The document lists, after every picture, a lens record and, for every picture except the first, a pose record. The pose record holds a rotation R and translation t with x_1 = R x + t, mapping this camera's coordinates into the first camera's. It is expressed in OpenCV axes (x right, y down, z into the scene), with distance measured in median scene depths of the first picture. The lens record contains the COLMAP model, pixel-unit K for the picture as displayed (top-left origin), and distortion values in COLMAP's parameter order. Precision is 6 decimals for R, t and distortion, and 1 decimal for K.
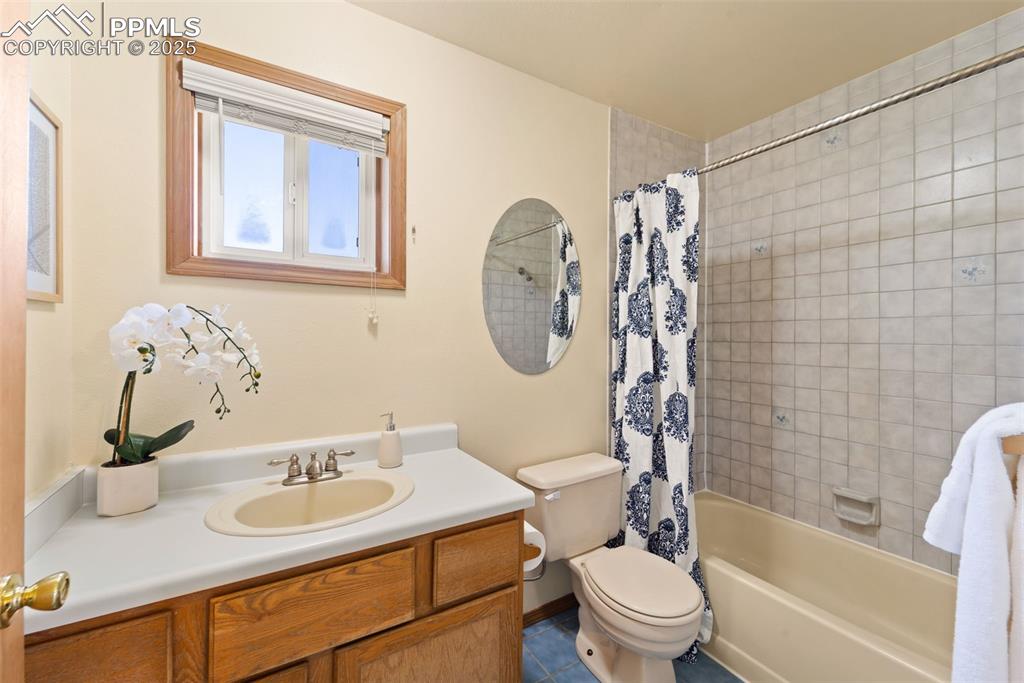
lens RADIAL K [[413.0, 0, 512.6], [0, 413.0, 344.9], [0, 0, 1]] dist [0.001400, 0.000041]
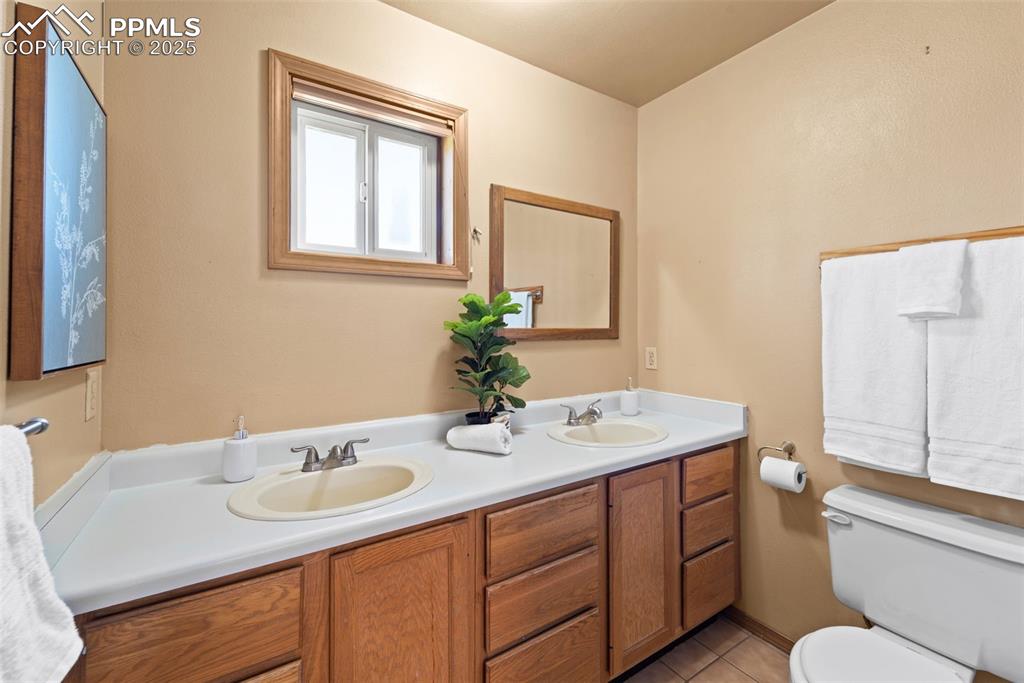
lens RADIAL K [[423.5, 0, 512.1], [0, 423.5, 333.1], [0, 0, 1]] dist [-0.002764, -0.000461]
pose [[0.999595, -0.002889, 0.028317, -0.165937], [0.002789, 0.999990, 0.003567, -0.001278], [-0.028327, -0.003487, 0.999593, -0.108453]]
